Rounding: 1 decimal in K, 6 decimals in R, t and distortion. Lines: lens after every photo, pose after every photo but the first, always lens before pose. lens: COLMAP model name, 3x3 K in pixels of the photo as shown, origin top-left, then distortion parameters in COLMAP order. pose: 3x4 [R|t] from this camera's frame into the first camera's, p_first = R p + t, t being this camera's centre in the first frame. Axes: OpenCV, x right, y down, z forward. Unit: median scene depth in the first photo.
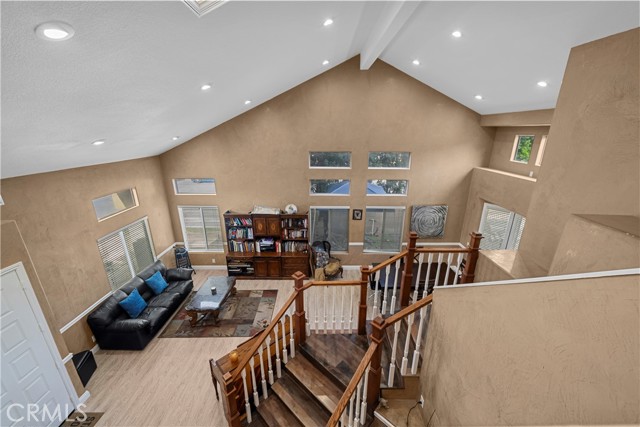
lens RADIAL K [[250.4, 0, 328.3], [0, 250.4, 214.0], [0, 0, 1]] dist [0.011078, -0.006760]
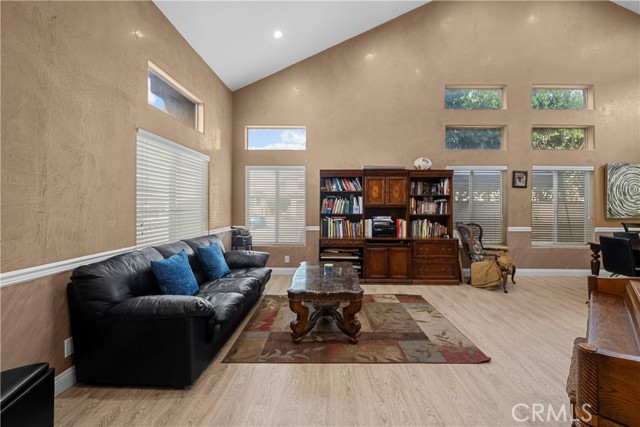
lens RADIAL K [[250.4, 0, 328.3], [0, 250.4, 214.0], [0, 0, 1]] dist [0.011078, -0.006760]
pose [[0.999717, -0.006953, -0.022738, -0.373166], [-0.000156, 0.954352, -0.298685, 0.289467], [0.023777, 0.298604, 0.954081, 0.413290]]
